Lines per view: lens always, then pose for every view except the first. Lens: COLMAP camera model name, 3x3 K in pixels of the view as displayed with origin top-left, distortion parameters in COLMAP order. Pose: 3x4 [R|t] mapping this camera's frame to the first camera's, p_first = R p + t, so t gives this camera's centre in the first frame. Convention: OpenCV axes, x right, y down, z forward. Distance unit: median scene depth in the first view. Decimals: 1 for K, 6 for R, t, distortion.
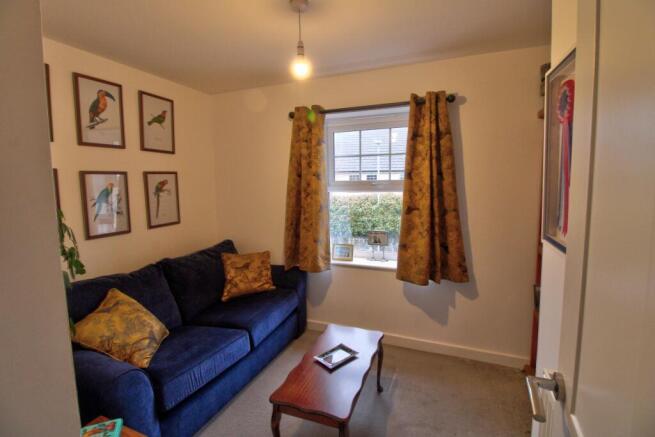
lens RADIAL K [[303.8, 0, 333.1], [0, 303.8, 210.0], [0, 0, 1]] dist [0.001370, -0.013713]
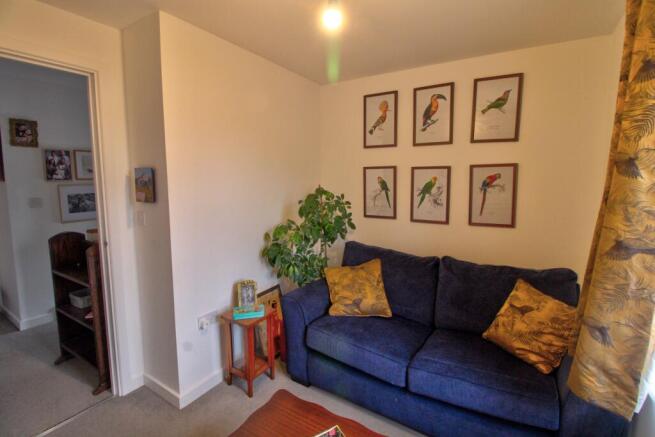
lens RADIAL K [[303.8, 0, 333.1], [0, 303.8, 210.0], [0, 0, 1]] dist [0.001370, -0.013713]
pose [[-0.170575, 0.110726, -0.979104, 0.408159], [-0.093615, 0.987350, 0.127968, -0.069222], [0.980888, 0.113487, -0.158052, 0.750282]]
